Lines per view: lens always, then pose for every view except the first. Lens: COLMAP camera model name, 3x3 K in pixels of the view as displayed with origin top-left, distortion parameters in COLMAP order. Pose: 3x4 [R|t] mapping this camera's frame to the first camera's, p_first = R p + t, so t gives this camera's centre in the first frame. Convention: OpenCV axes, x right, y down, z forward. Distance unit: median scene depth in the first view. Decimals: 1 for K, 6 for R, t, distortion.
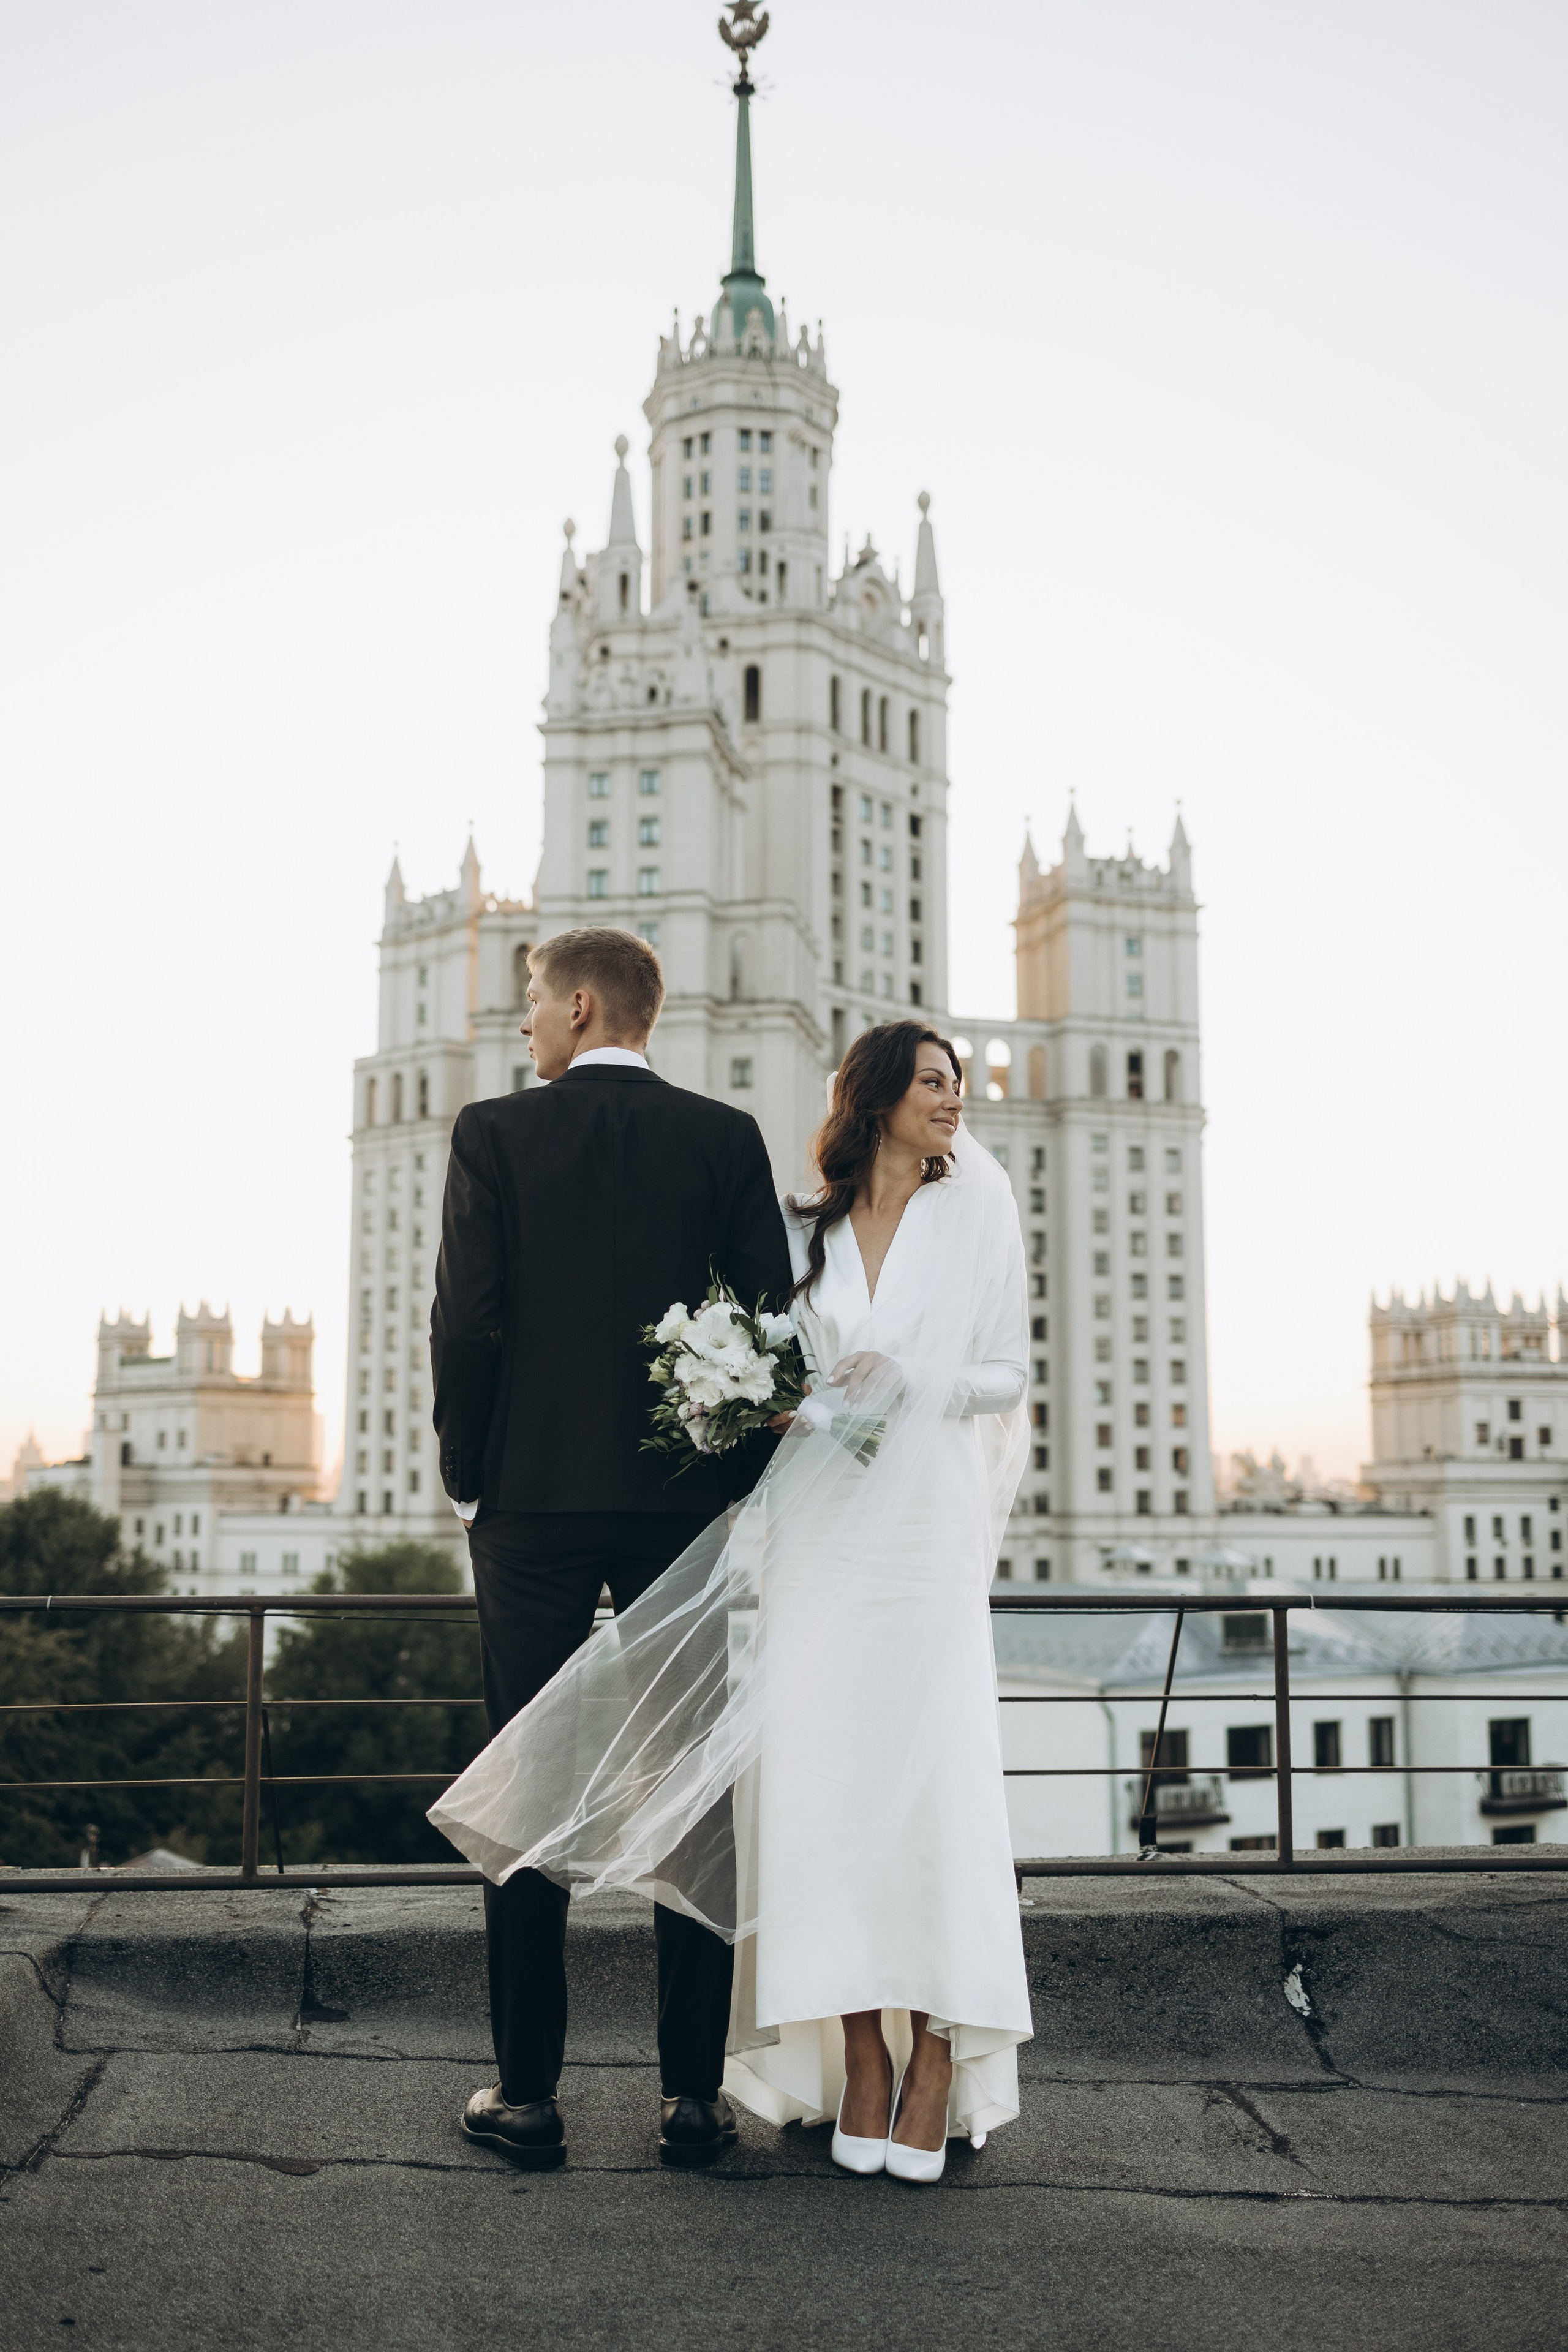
lens RADIAL K [[2345.1, 0, 780.9], [0, 2345.1, 1186.6], [0, 0, 1]] dist [0.019588, -0.007678]
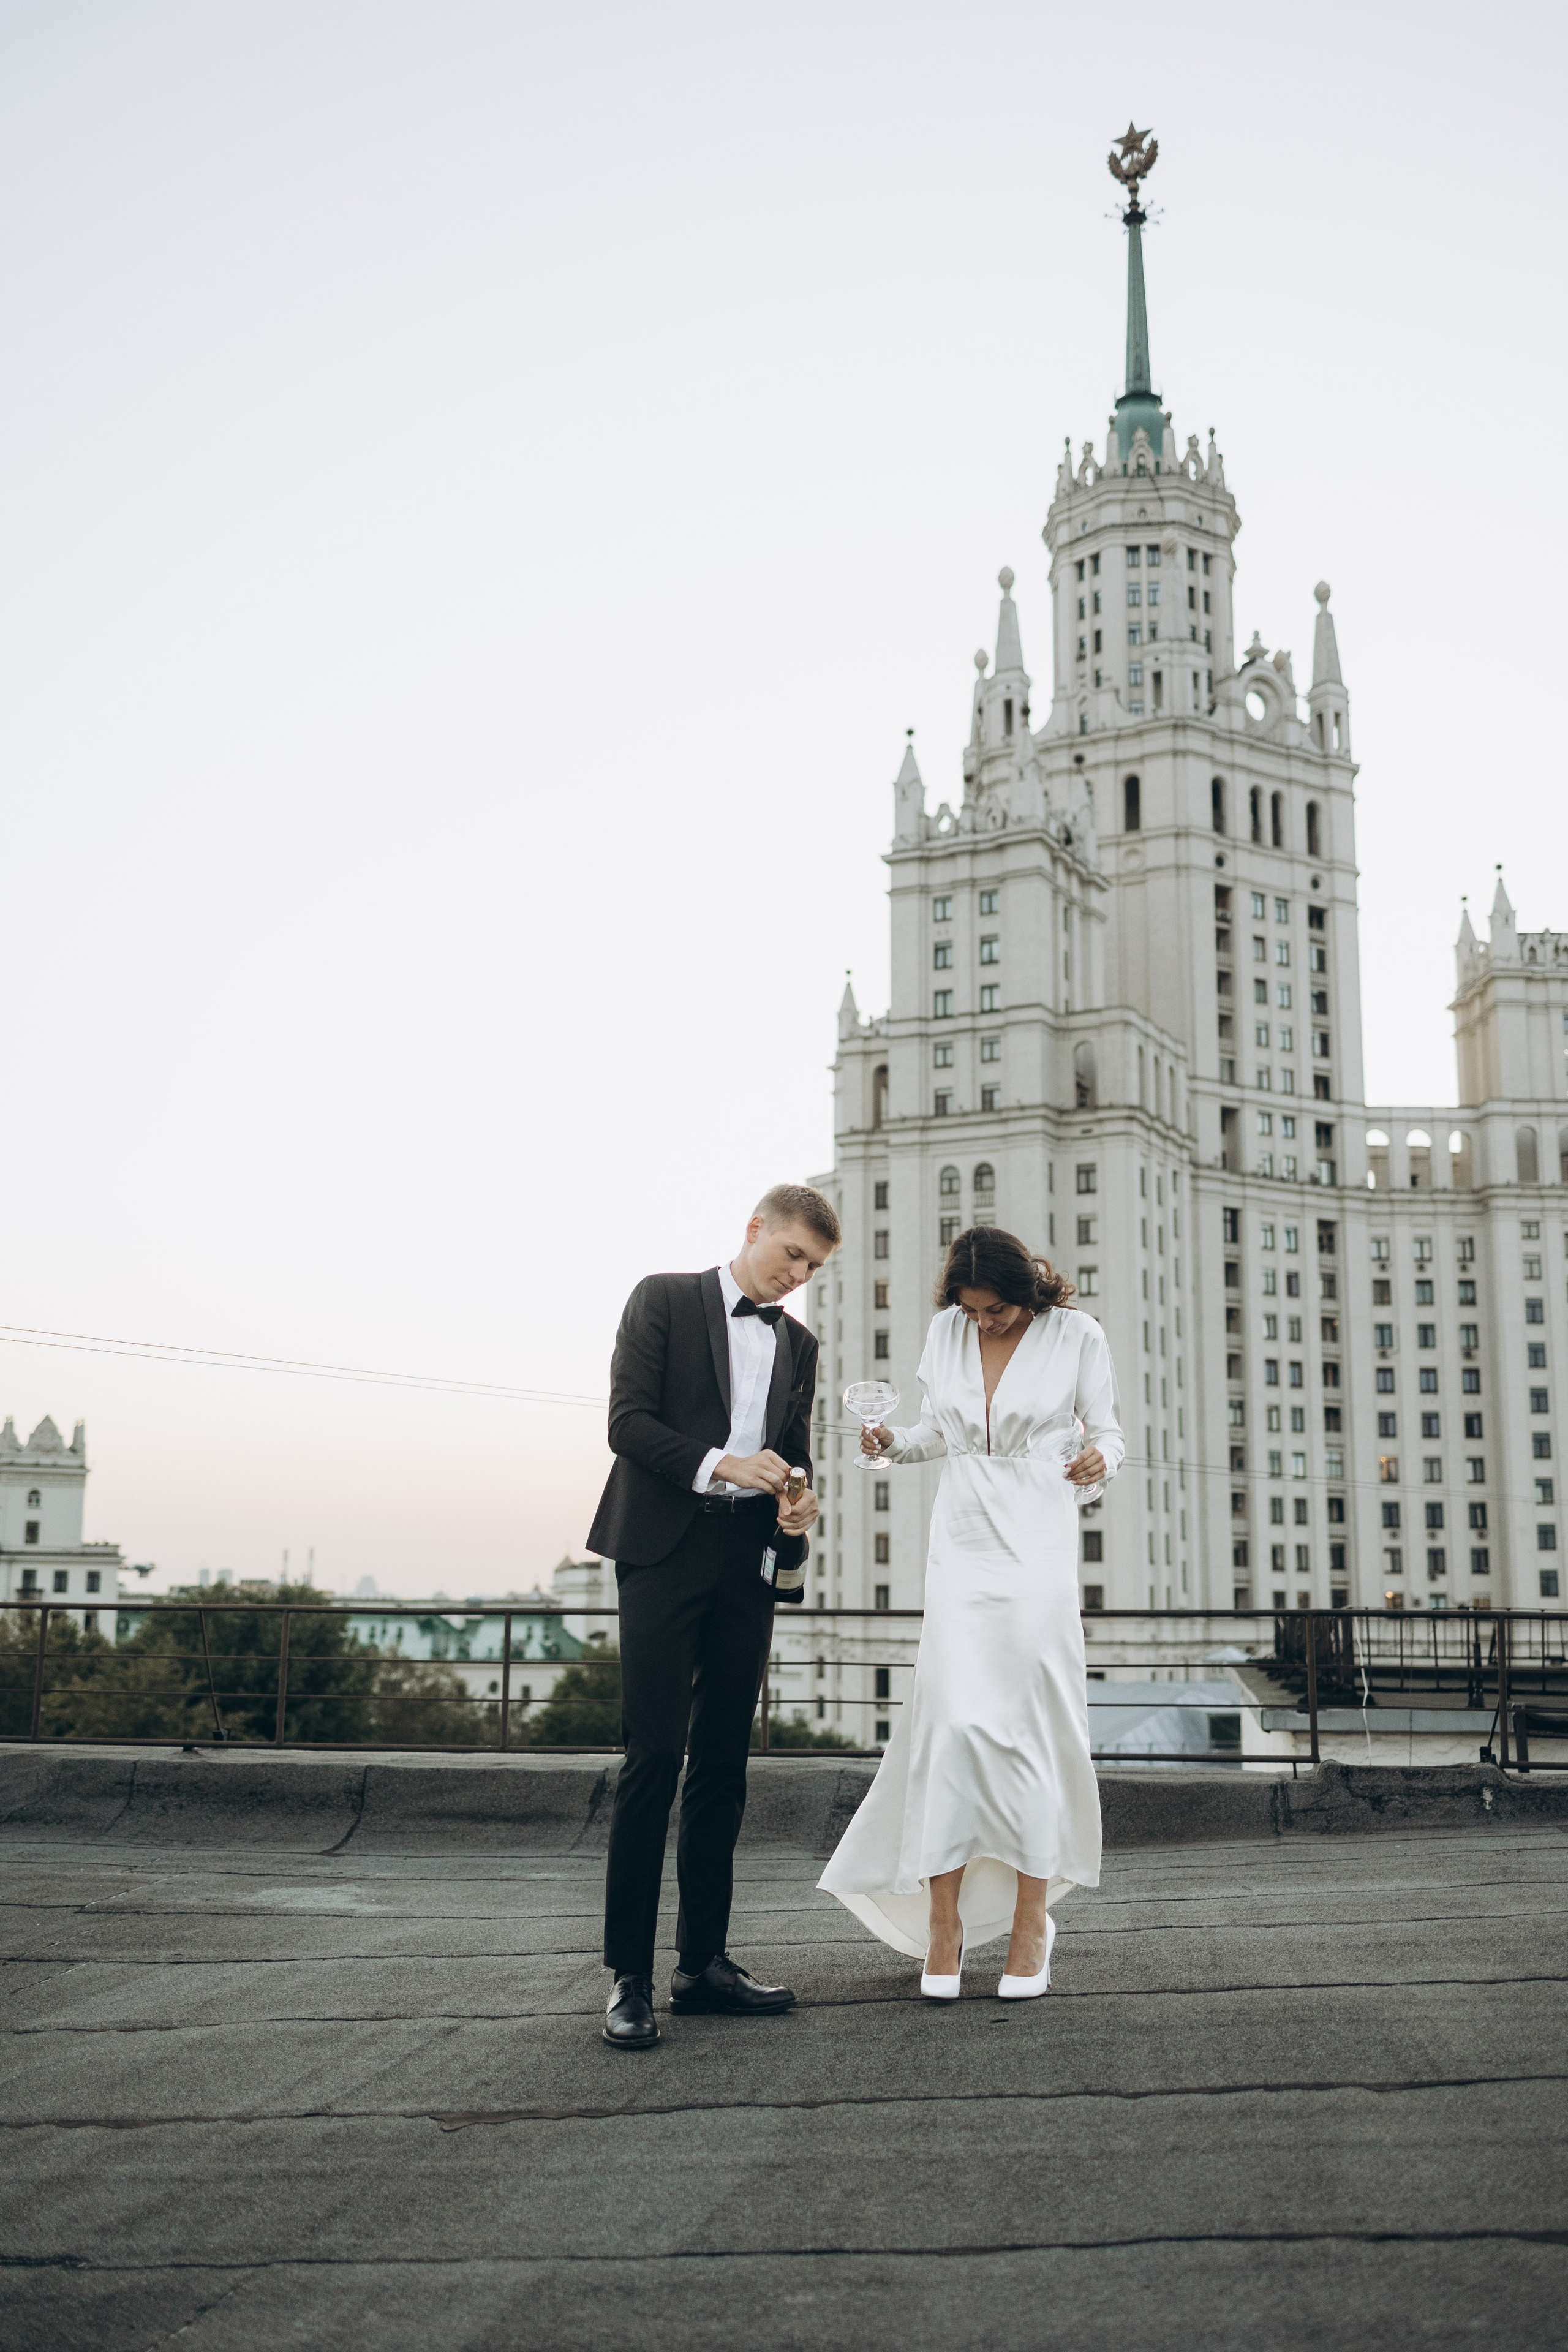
lens RADIAL K [[2335.4, 0, 779.4], [0, 2335.4, 1181.1], [0, 0, 1]] dist [0.020286, -0.017503]
pose [[0.955957, -0.047996, -0.289557, 0.120103], [0.034483, 0.998073, -0.051594, 0.000115], [0.291475, 0.039337, 0.955769, -0.004962]]
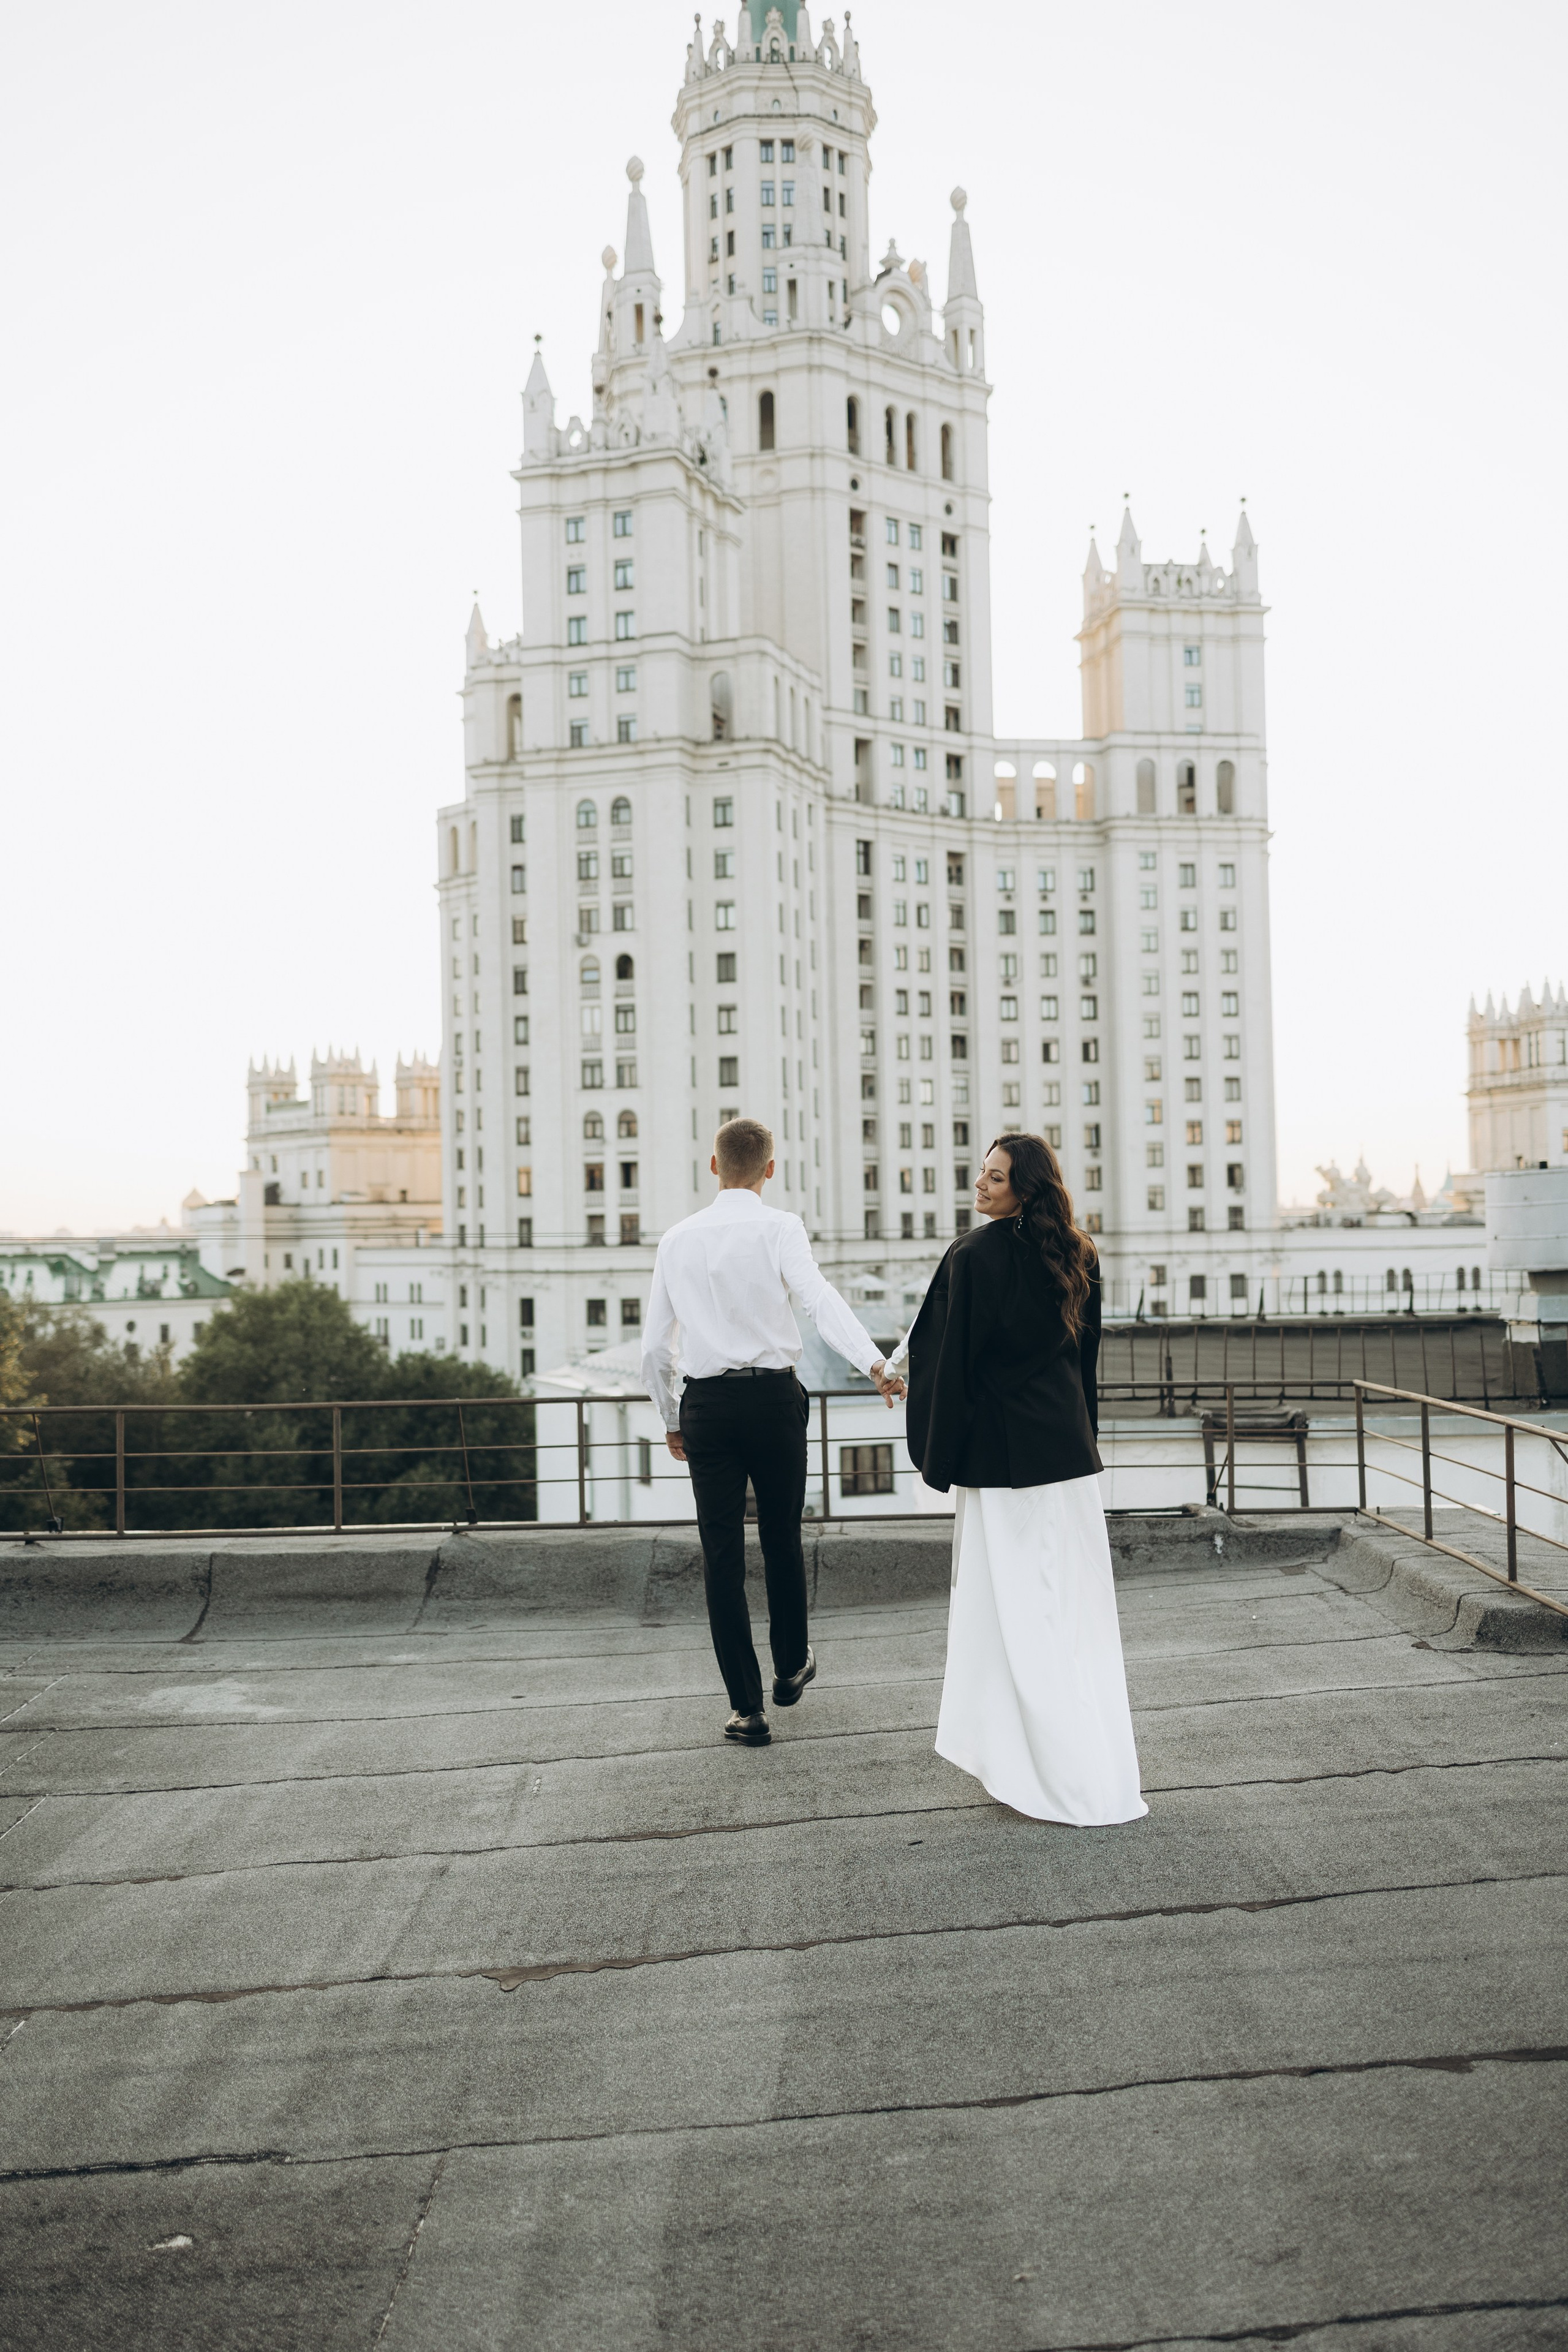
lens RADIAL K [[2335.4, 0, 779.4], [0, 2335.4, 1181.1], [0, 0, 1]] dist [0.020286, -0.017503]
pose [[0.989654, -0.025441, -0.141202, 0.117693], [0.041835, 0.992556, 0.114381, -0.003789], [0.137241, -0.119104, 0.983351, -0.008691]]
